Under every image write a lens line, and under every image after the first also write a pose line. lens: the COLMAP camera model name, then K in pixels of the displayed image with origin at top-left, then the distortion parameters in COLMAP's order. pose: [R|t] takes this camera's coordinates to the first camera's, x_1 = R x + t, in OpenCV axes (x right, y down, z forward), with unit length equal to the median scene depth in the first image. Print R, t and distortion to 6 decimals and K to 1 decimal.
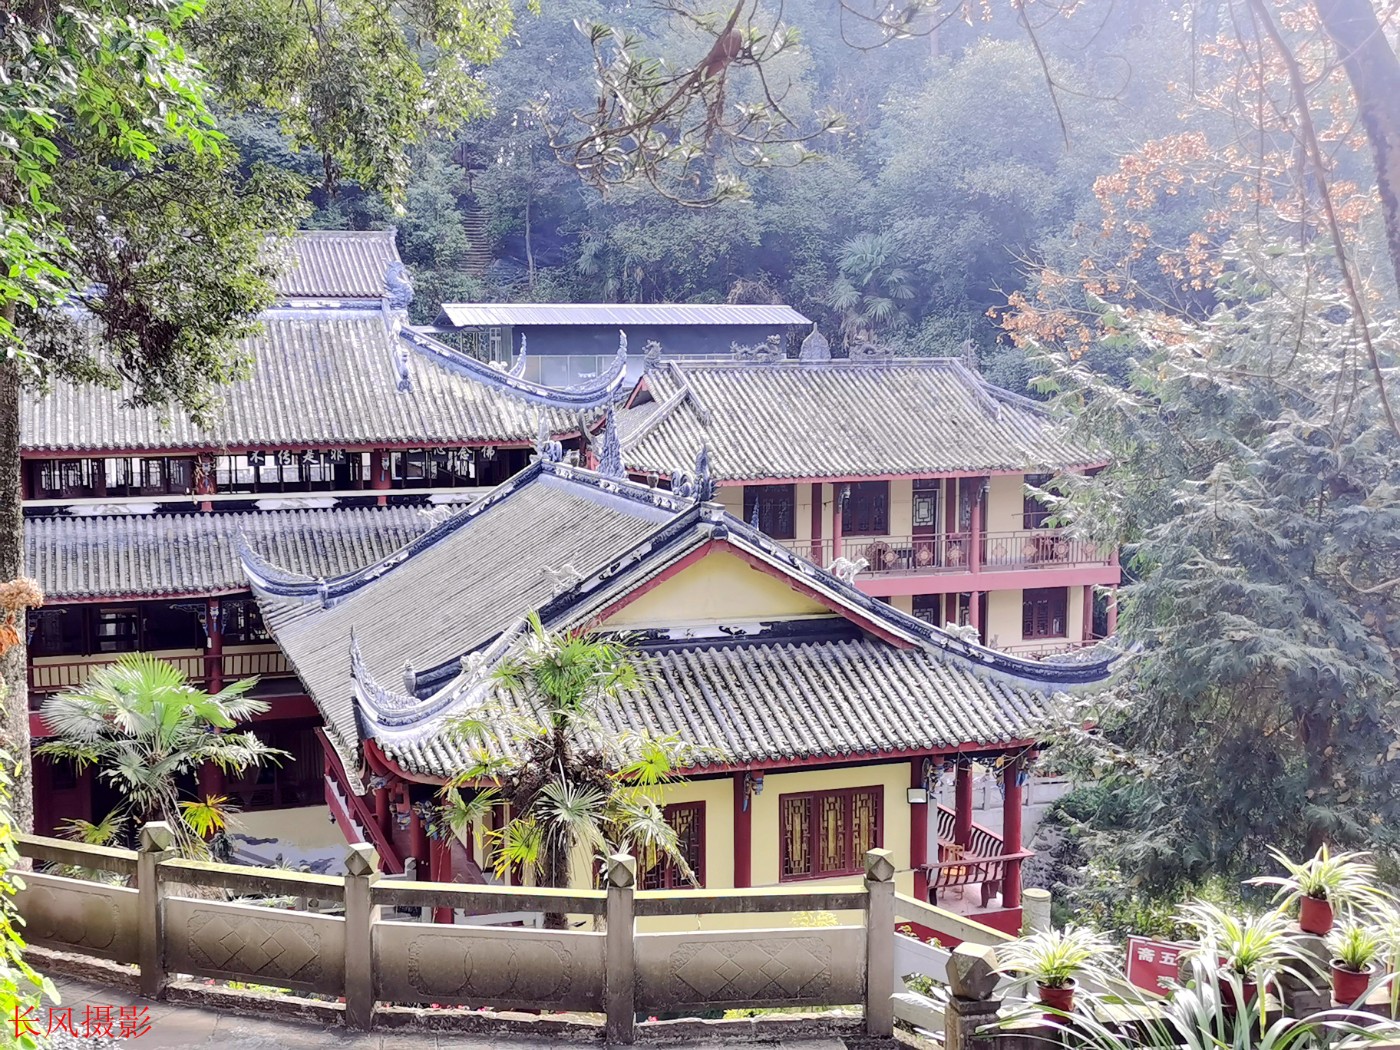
lens RADIAL K [[1563.8, 0, 700.0], [0, 1563.8, 525.0], [0, 0, 1]] dist [0.064246, -0.006825]
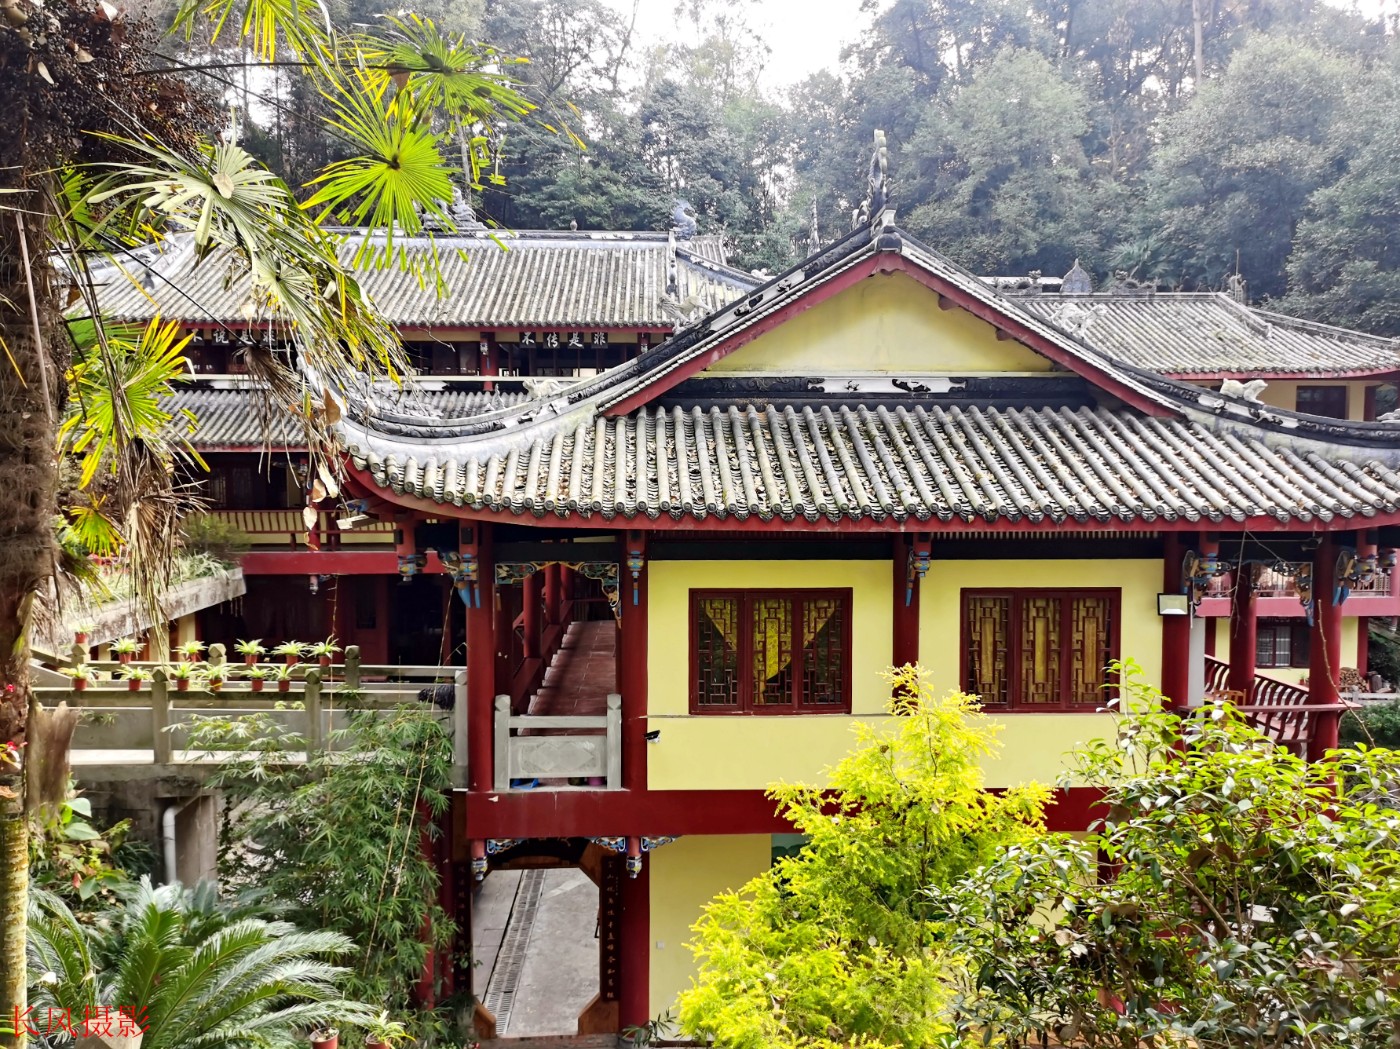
lens RADIAL K [[1048.7, 0, 700.0], [0, 1048.7, 524.5], [0, 0, 1]] dist [0.066169, -0.063065]
pose [[0.959295, 0.015081, -0.282004, 0.068163], [-0.021864, 0.999542, -0.020921, 0.148513], [0.281559, 0.026235, 0.959185, 0.483404]]
